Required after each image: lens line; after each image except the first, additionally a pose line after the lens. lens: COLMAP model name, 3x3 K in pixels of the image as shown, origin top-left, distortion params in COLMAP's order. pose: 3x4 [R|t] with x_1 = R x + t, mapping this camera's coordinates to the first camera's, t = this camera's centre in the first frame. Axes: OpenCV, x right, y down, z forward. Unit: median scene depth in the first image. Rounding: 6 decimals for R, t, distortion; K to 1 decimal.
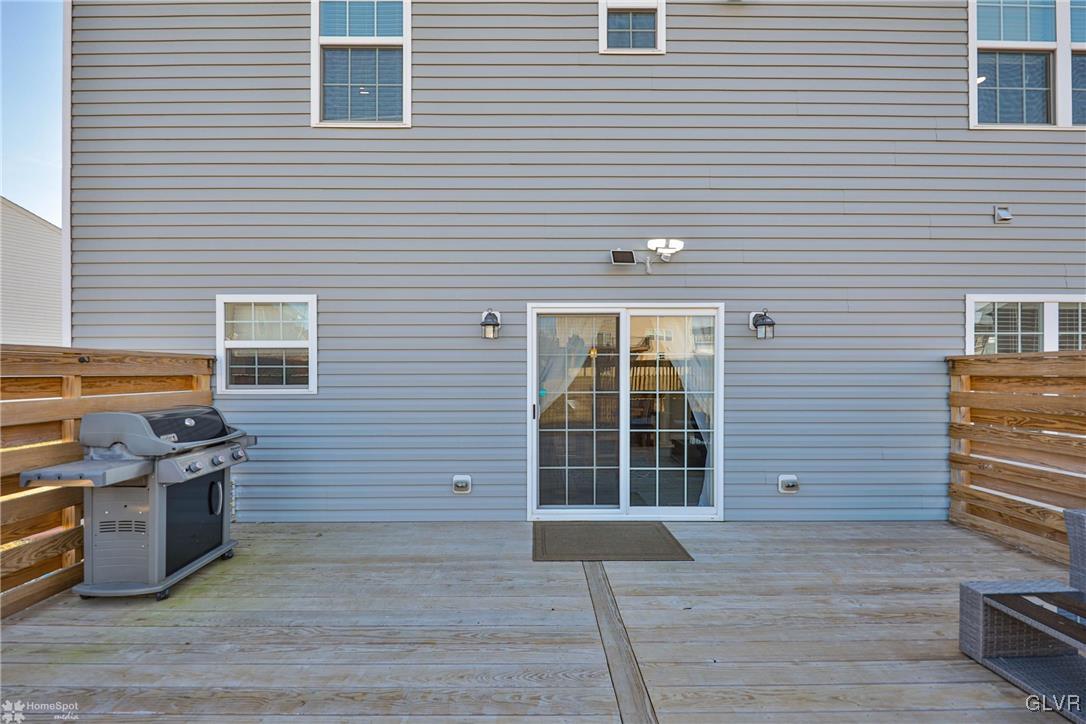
lens RADIAL K [[394.4, 0, 538.3], [0, 394.4, 371.6], [0, 0, 1]] dist [-0.000089, -0.000043]
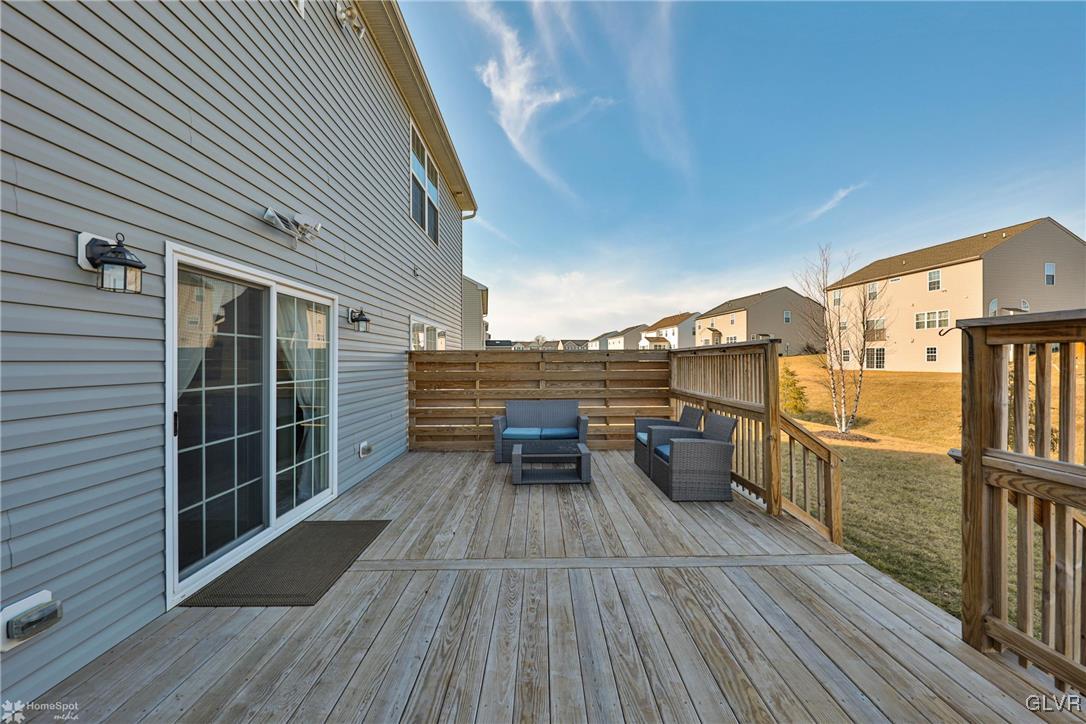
lens RADIAL K [[390.9, 0, 543.0], [0, 390.9, 362.0], [0, 0, 1]] dist [-0.024719, -0.000039]
pose [[-0.004051, -0.001972, 0.999990, -0.629892], [0.001361, 0.999997, 0.001977, 0.007255], [-0.999991, 0.001369, -0.004048, 0.463230]]
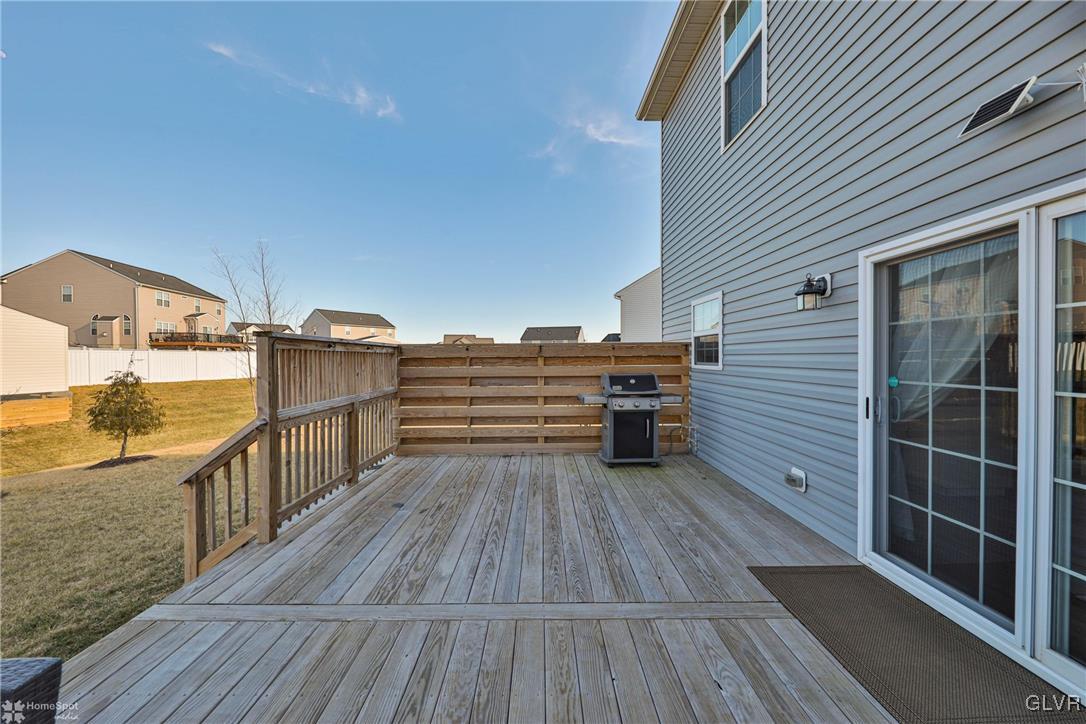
lens RADIAL K [[390.9, 0, 543.0], [0, 390.9, 362.0], [0, 0, 1]] dist [-0.024719, -0.000039]
pose [[-0.001503, 0.016080, -0.999870, 0.695854], [0.007880, 0.999840, 0.016067, 0.006368], [0.999968, -0.007855, -0.001629, 0.458249]]
